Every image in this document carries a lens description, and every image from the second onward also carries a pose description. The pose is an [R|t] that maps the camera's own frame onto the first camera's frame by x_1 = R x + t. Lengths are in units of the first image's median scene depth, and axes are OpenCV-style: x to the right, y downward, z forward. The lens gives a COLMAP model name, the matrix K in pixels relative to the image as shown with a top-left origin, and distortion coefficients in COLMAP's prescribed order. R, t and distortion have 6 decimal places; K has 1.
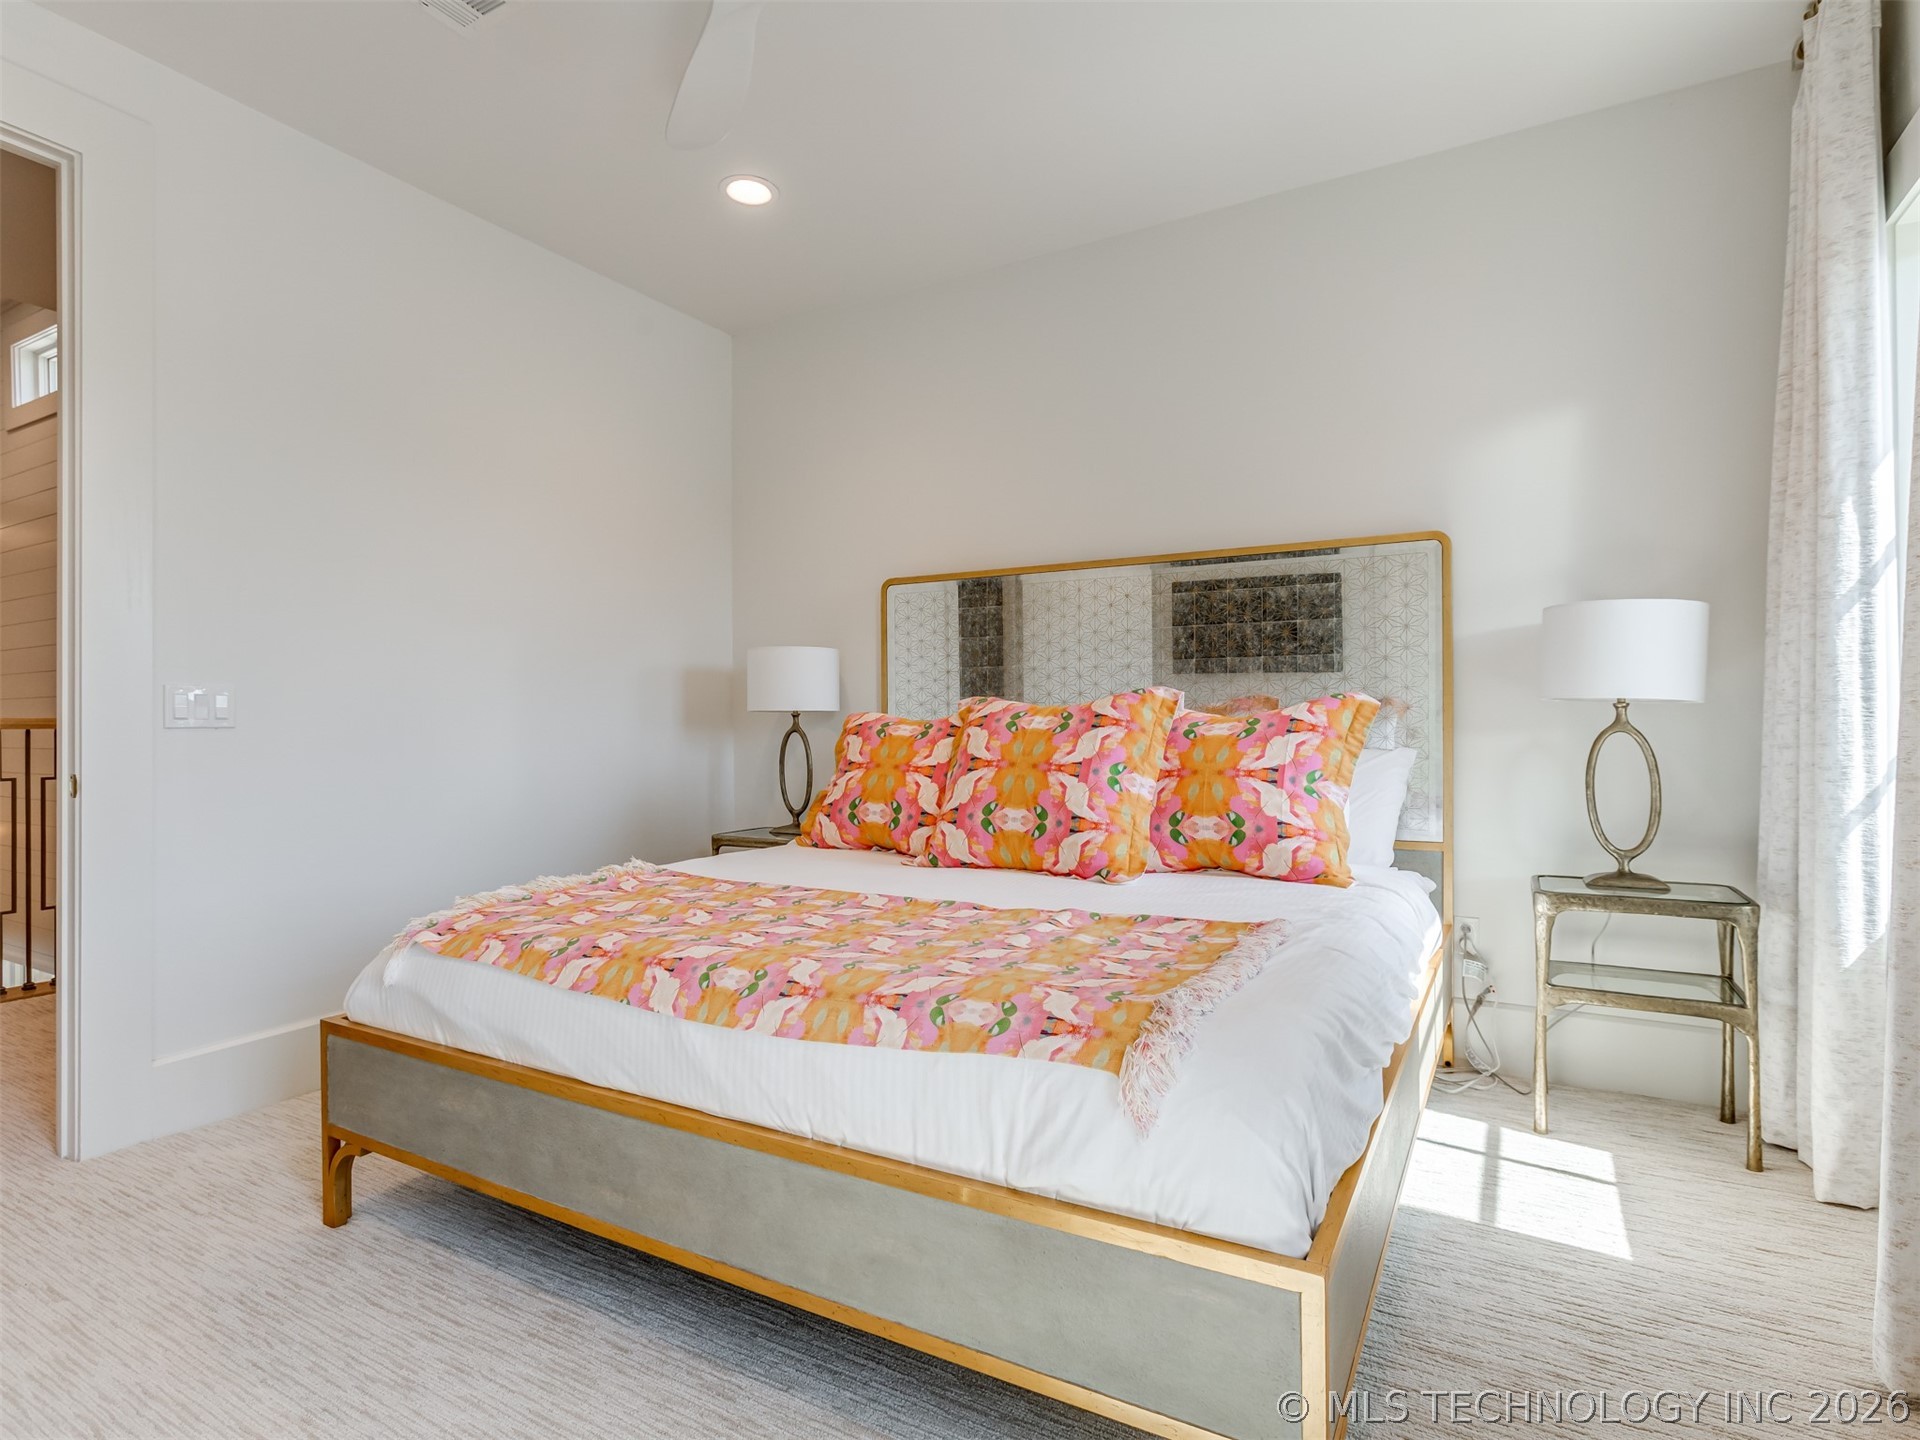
lens RADIAL K [[963.4, 0, 956.6], [0, 963.4, 699.9], [0, 0, 1]] dist [-0.017132, 0.000659]
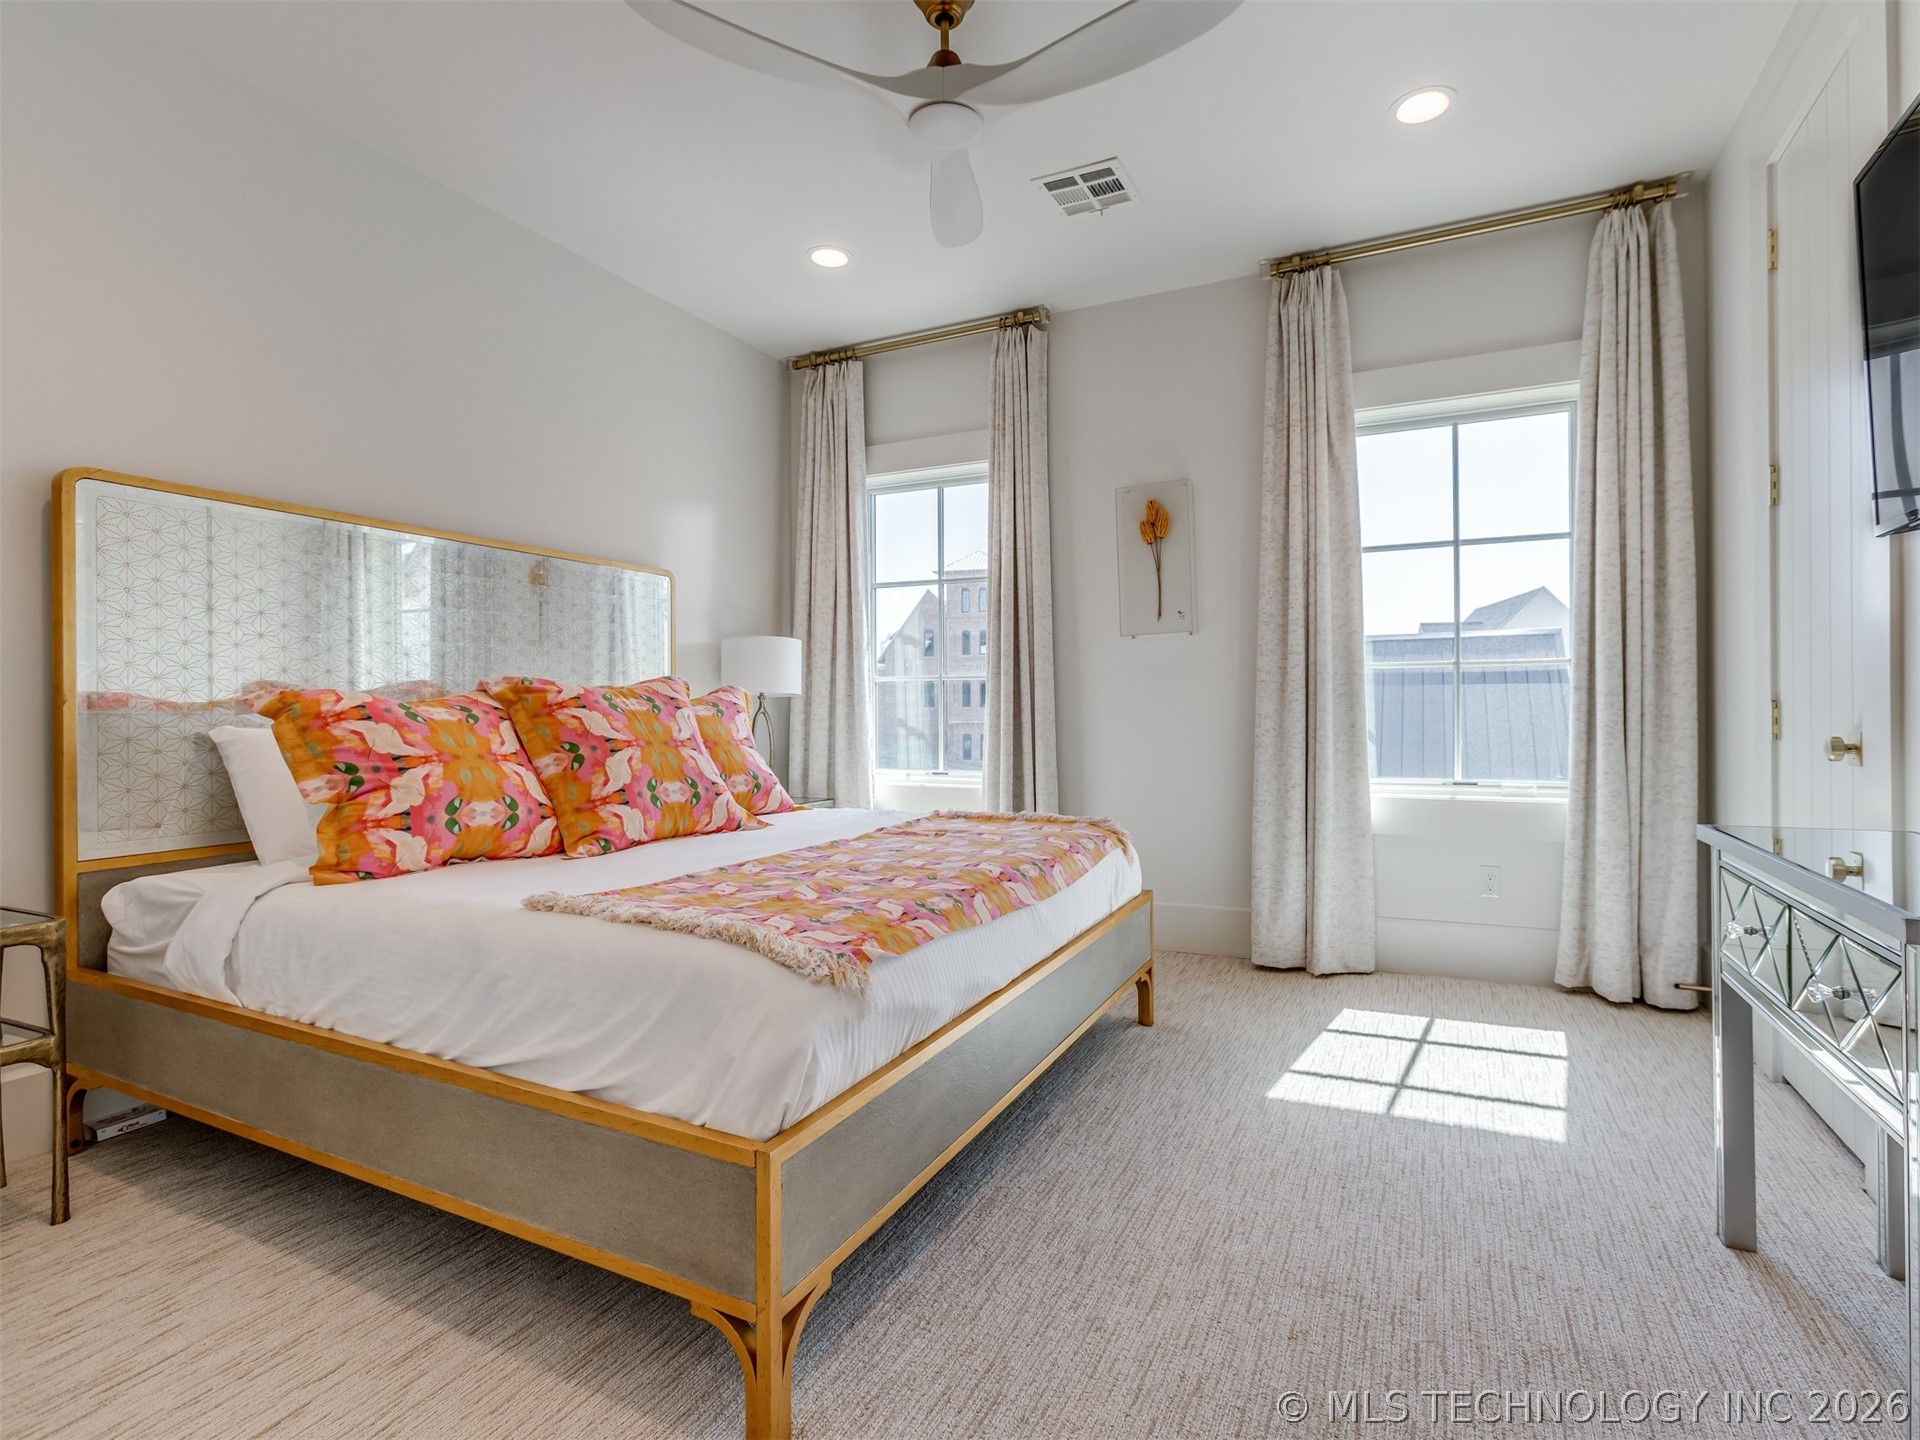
lens RADIAL K [[963.4, 0, 956.6], [0, 963.4, 699.9], [0, 0, 1]] dist [-0.017132, 0.000659]
pose [[-0.065817, 0.024232, 0.997537, -0.917171], [-0.008465, 0.999656, -0.024842, 0.039531], [-0.997796, -0.010080, -0.065590, 0.663050]]
